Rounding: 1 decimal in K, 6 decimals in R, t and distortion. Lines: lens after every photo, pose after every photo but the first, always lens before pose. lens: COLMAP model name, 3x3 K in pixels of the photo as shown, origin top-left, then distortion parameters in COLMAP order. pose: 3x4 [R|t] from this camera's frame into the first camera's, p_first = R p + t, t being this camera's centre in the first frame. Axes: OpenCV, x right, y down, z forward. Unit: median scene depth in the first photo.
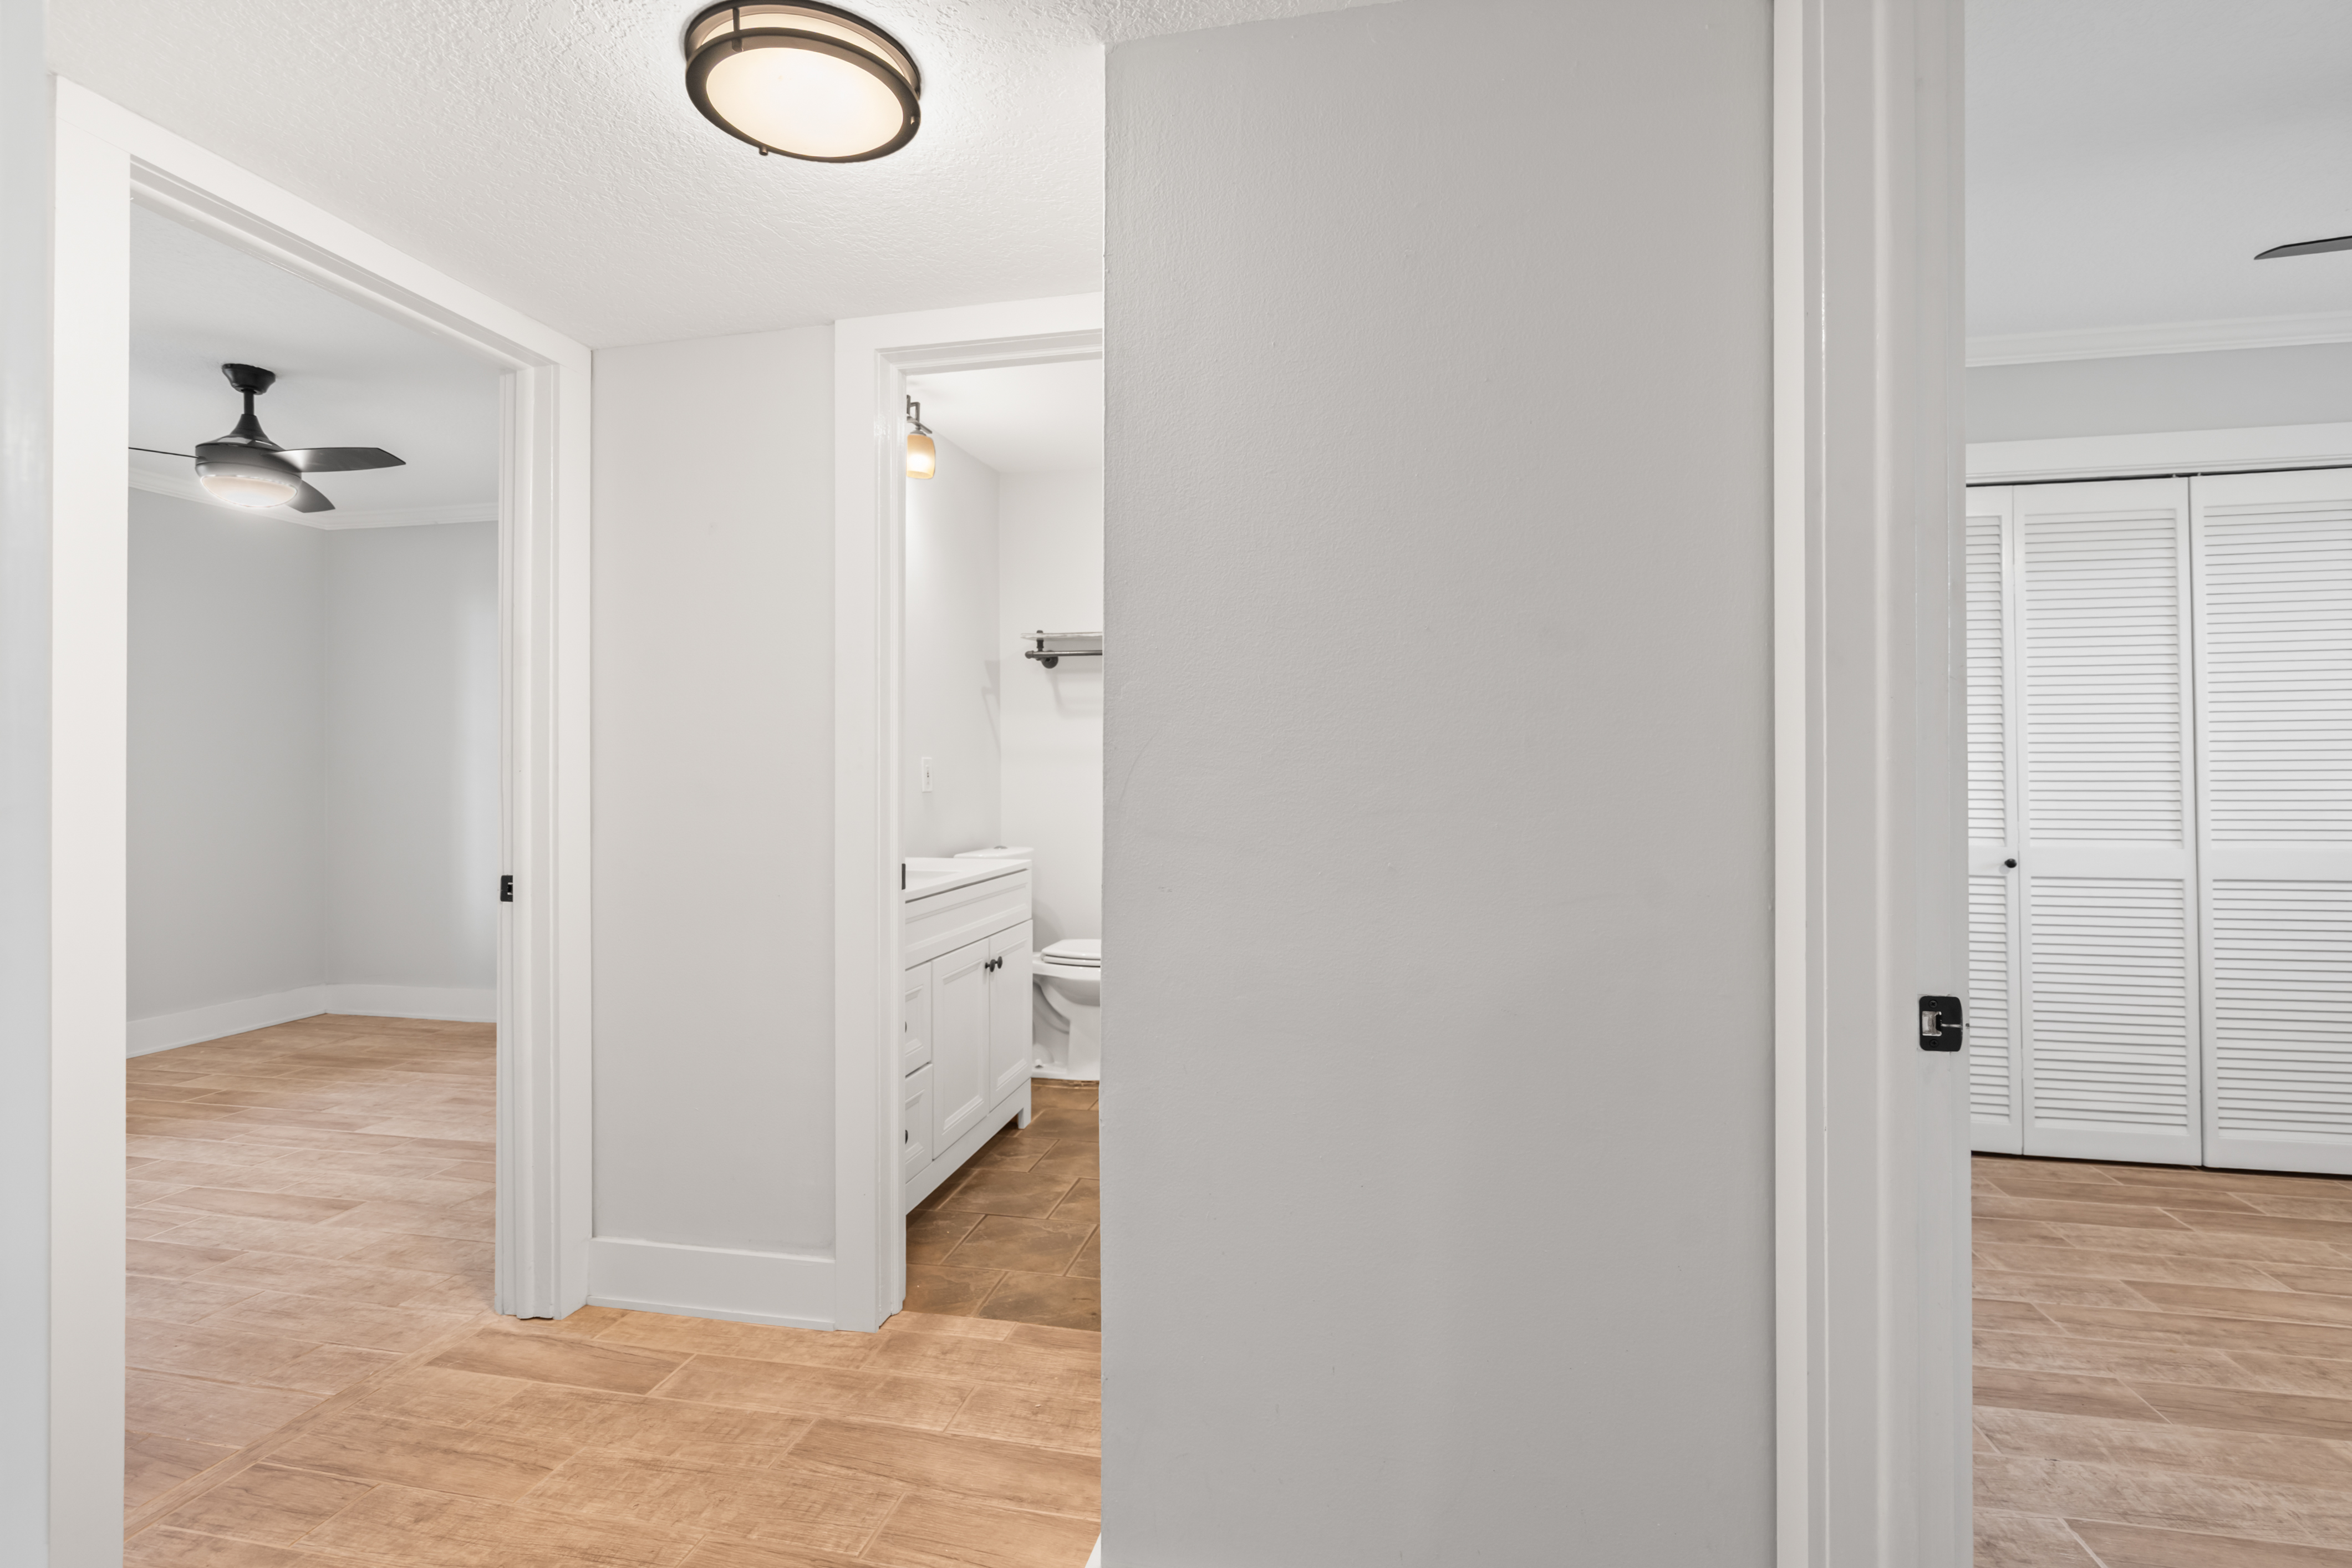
lens RADIAL K [[1095.6, 0, 1173.5], [0, 1095.6, 763.7], [0, 0, 1]] dist [0.001065, -0.000886]
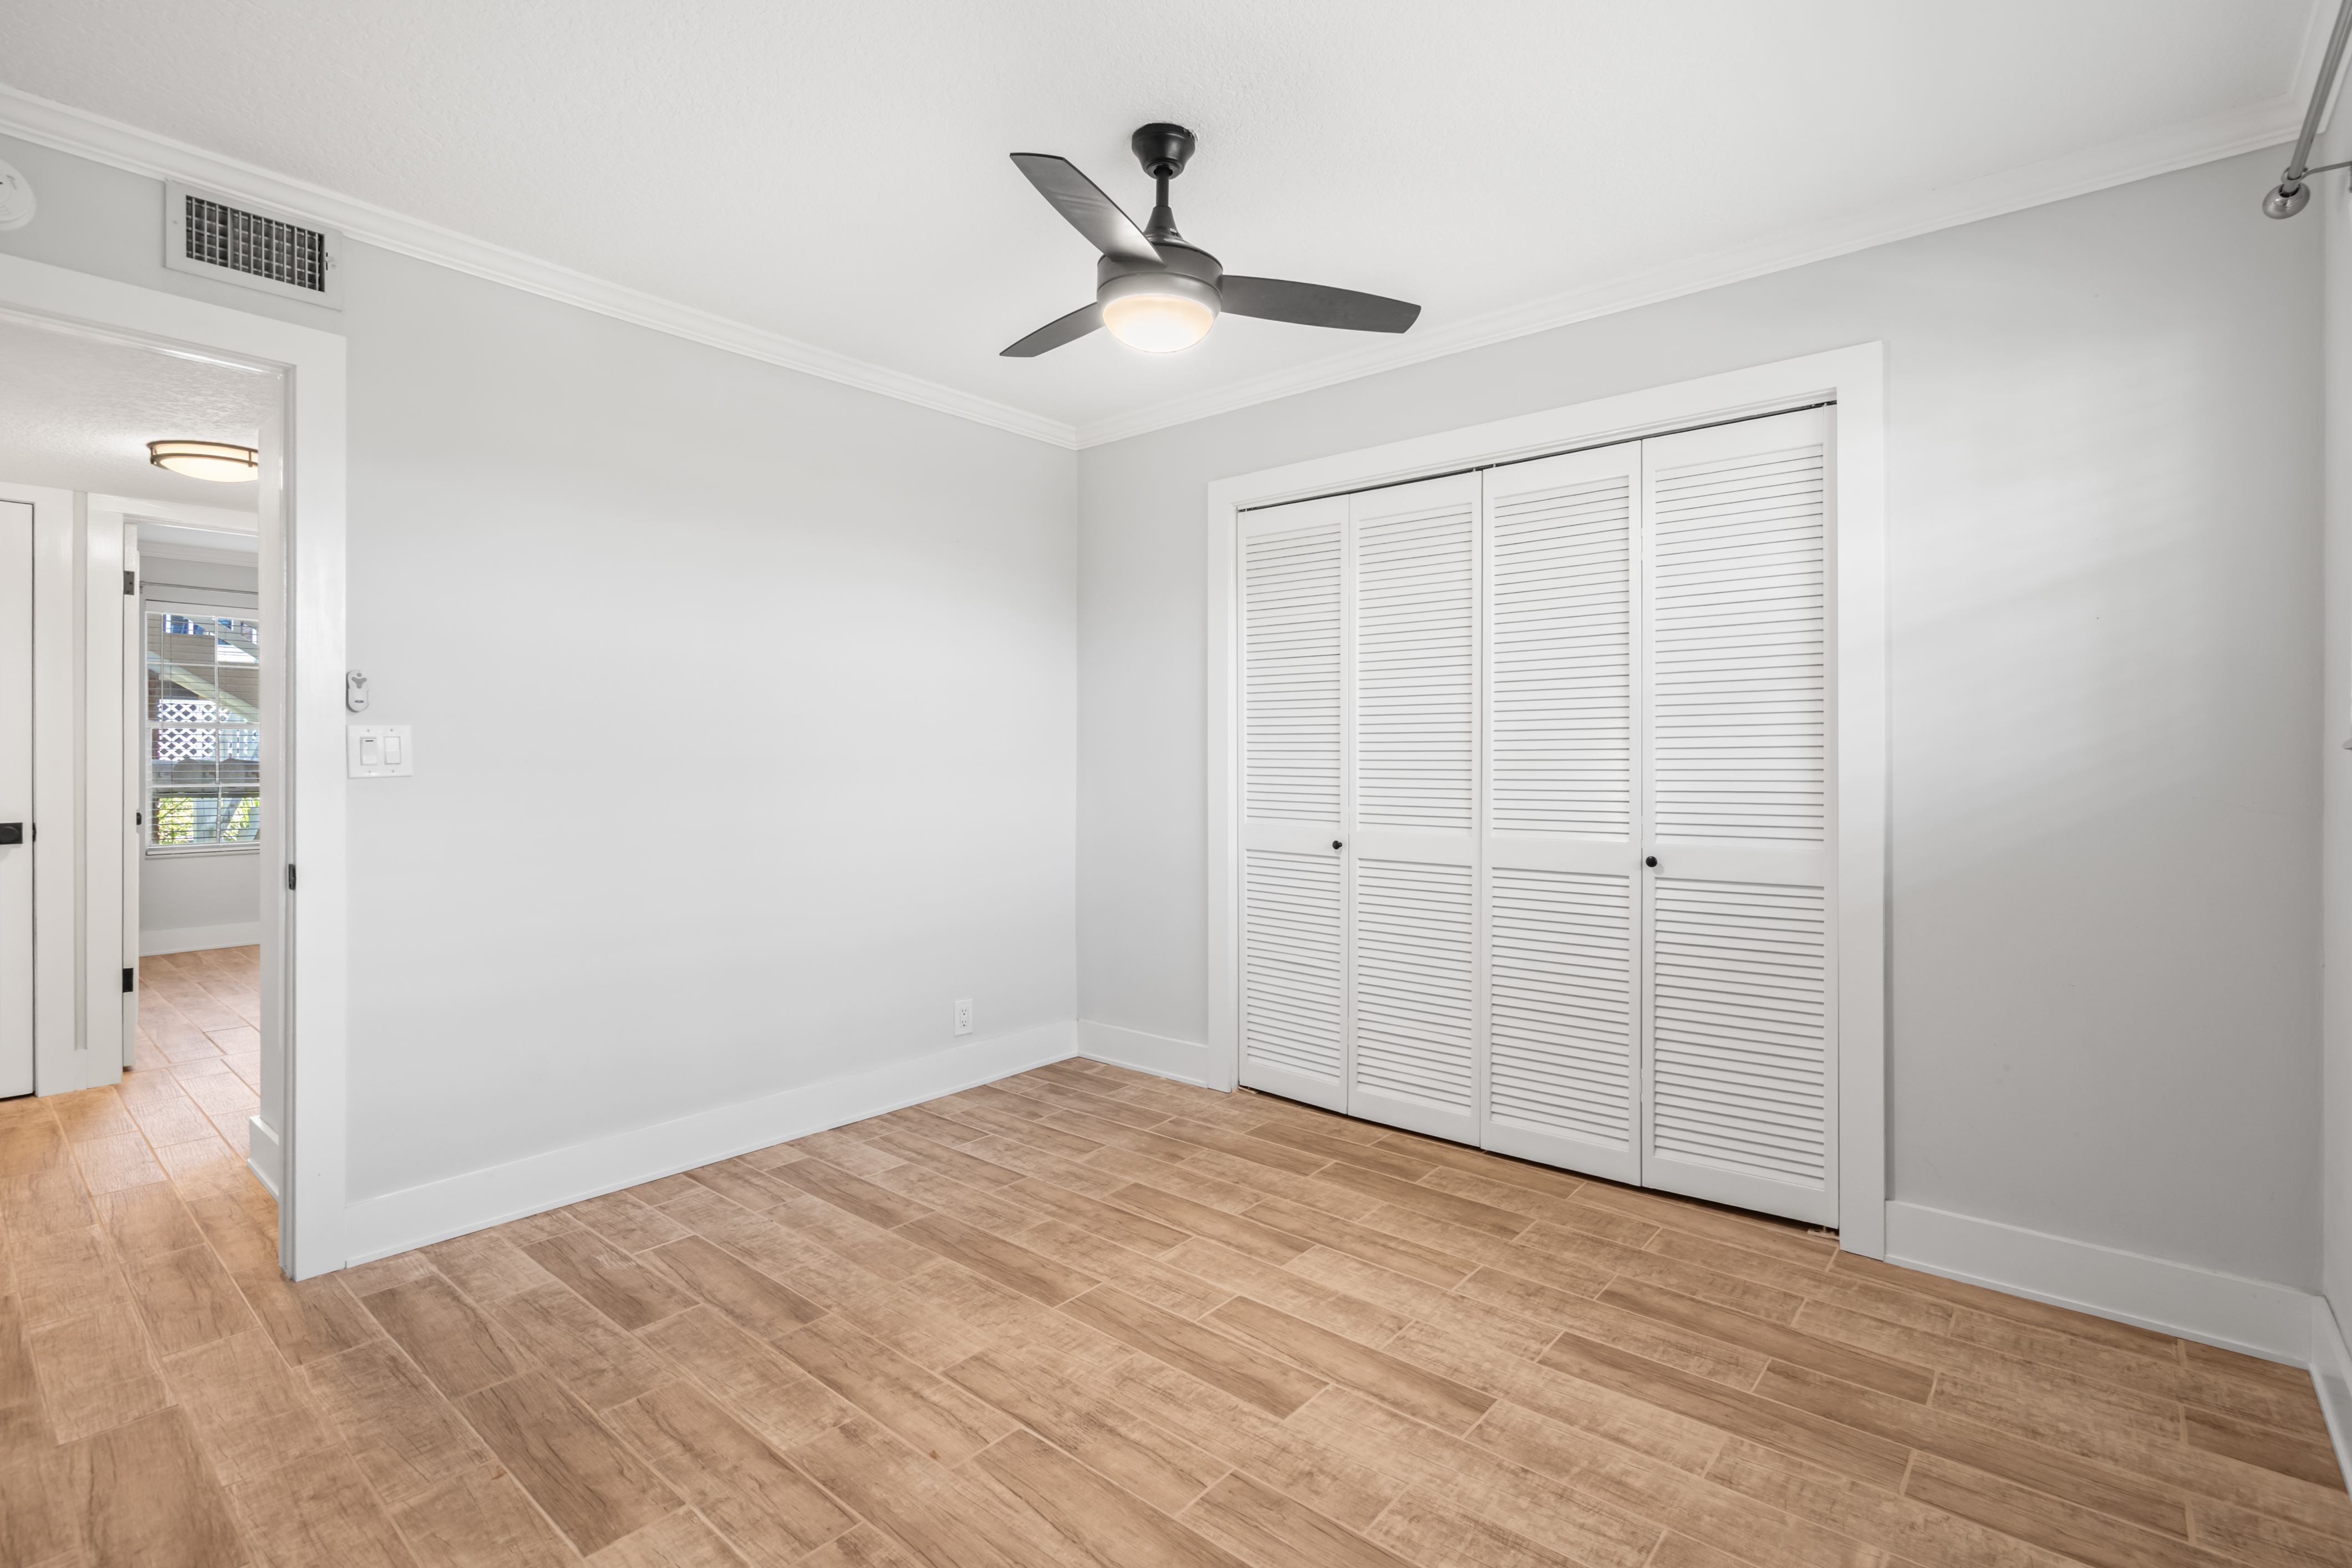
lens RADIAL K [[1087.2, 0, 1173.3], [0, 1087.2, 757.8], [0, 0, 1]] dist [-0.003844, 0.006805]
pose [[0.879871, 0.002757, -0.475205, 1.353868], [0.001840, 0.999956, 0.009210, -0.006273], [0.475209, -0.008978, 0.879827, -0.025326]]
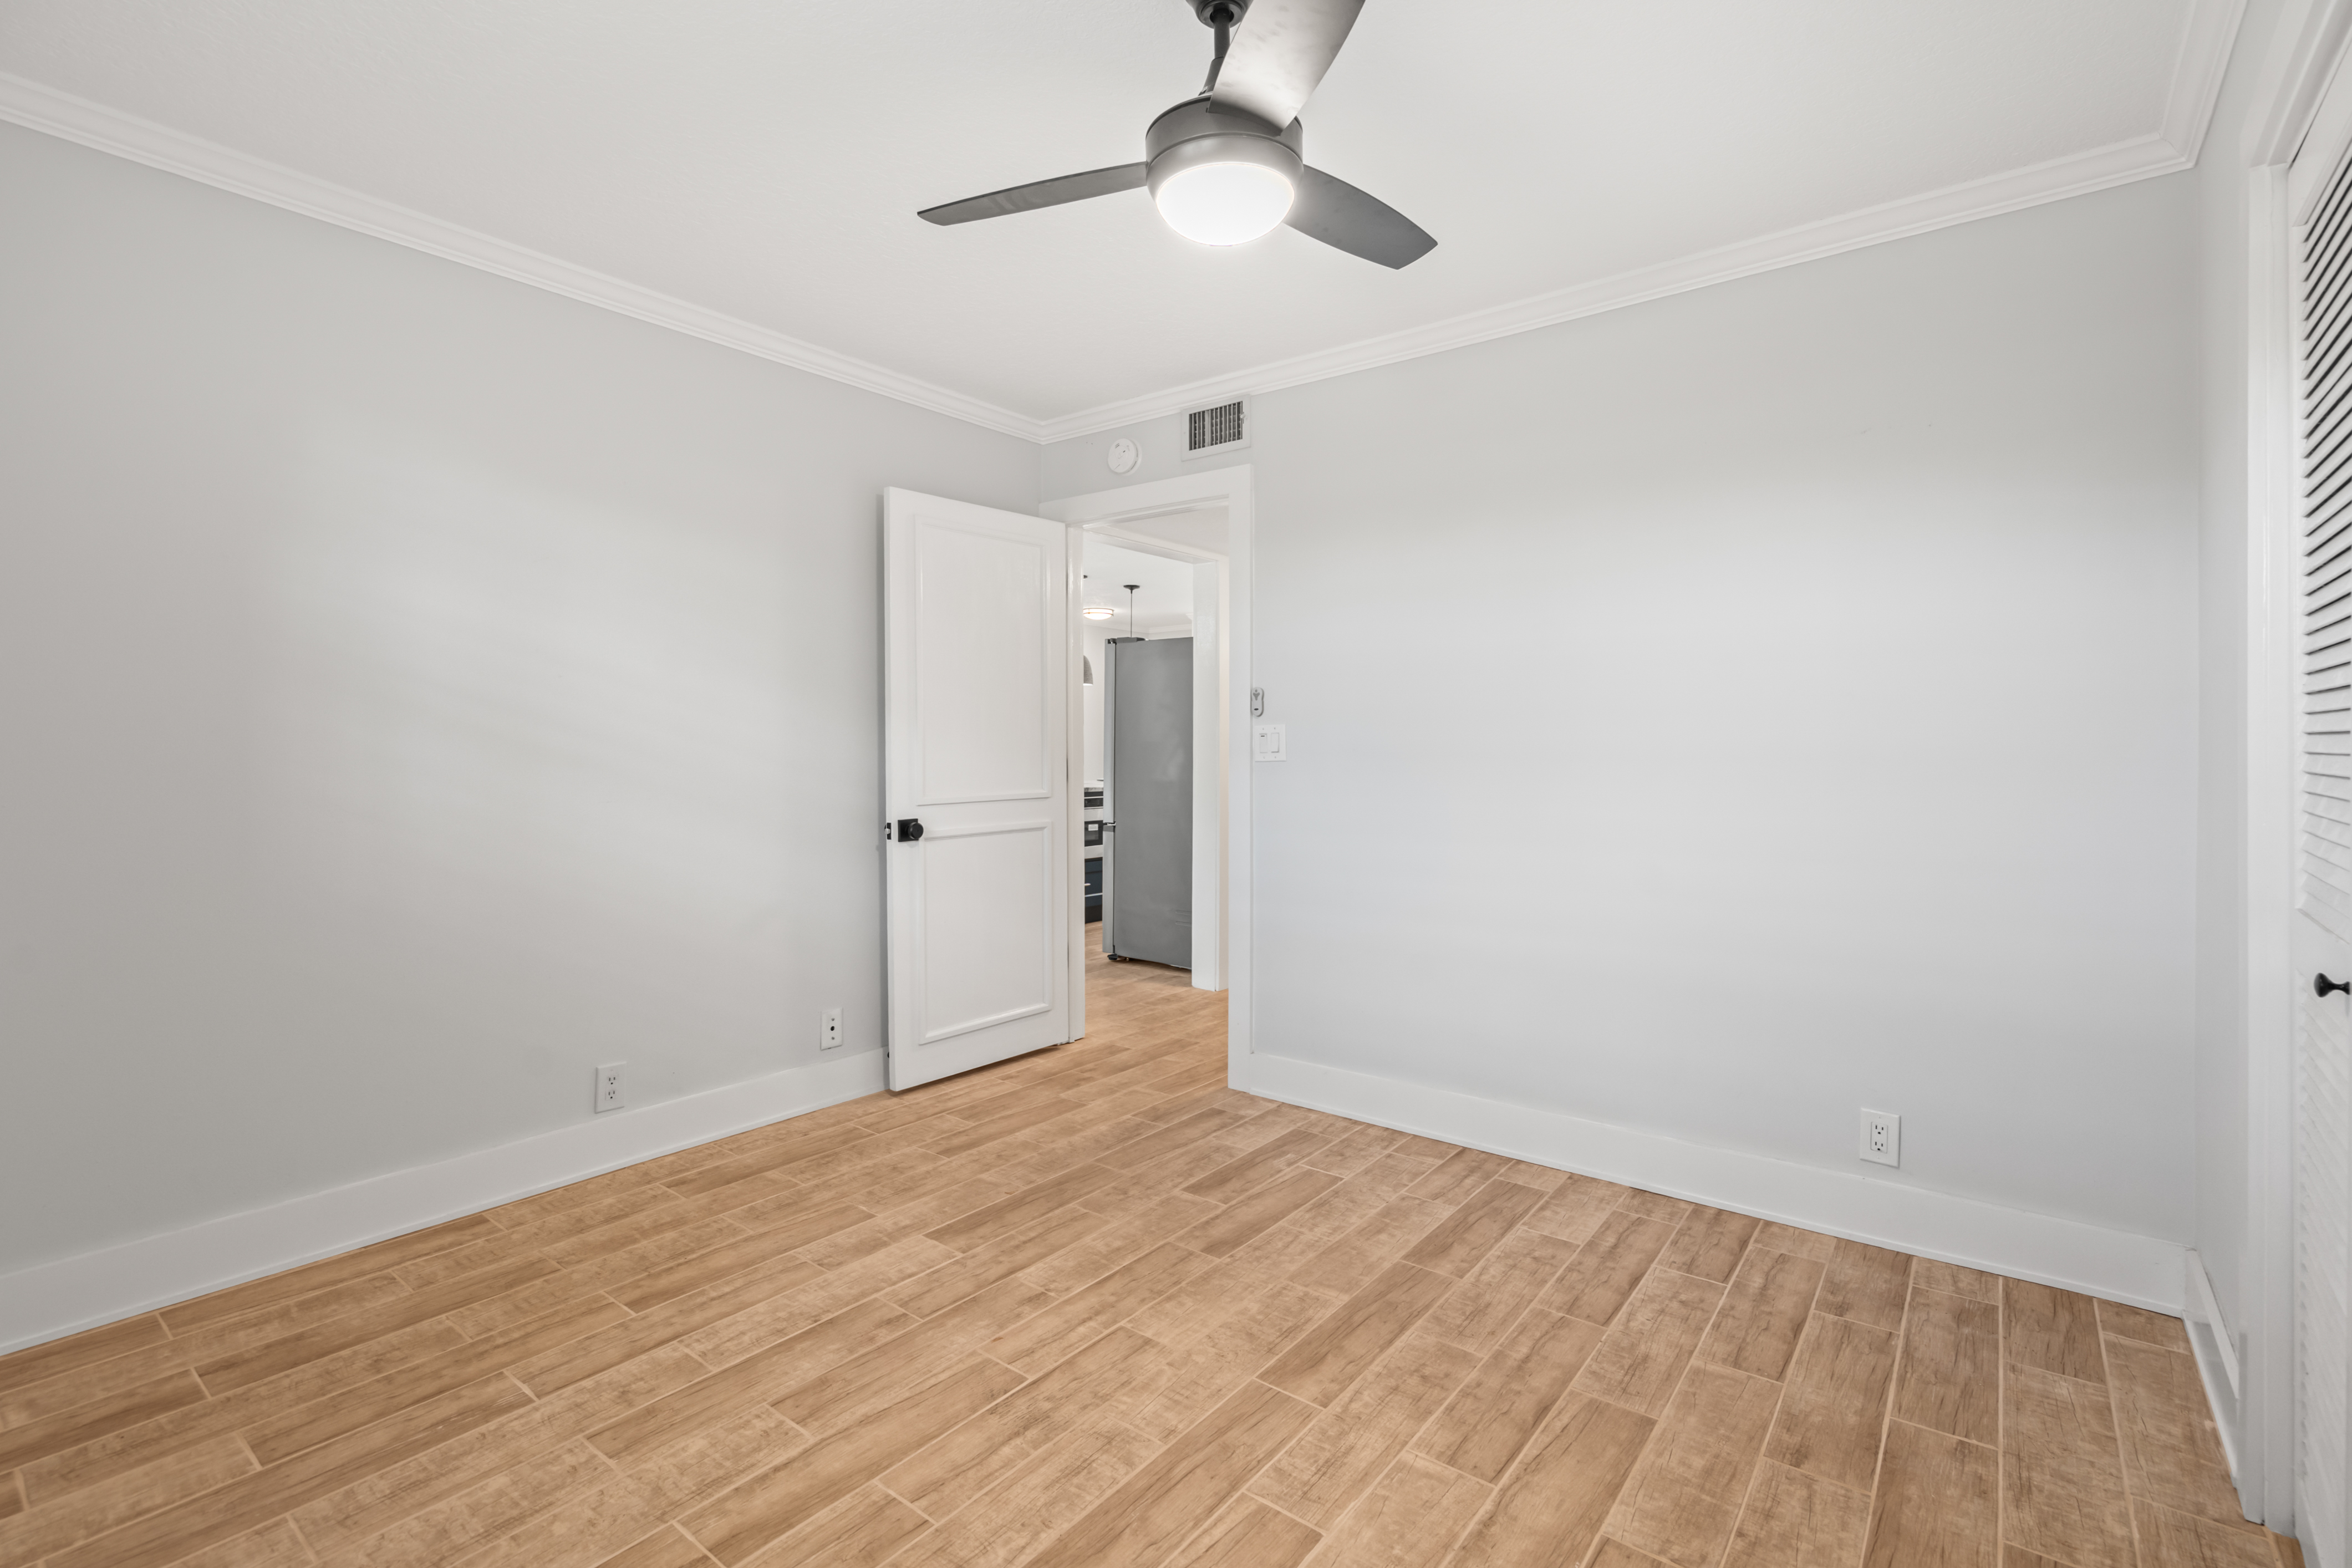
lens RADIAL K [[1082.6, 0, 1174.6], [0, 1082.6, 742.1], [0, 0, 1]] dist [-0.000893, 0.000142]
pose [[-0.439367, -0.002149, -0.898305, 1.557250], [0.008912, 0.999938, -0.006751, 0.001986], [0.898264, -0.010971, -0.439320, 0.954543]]
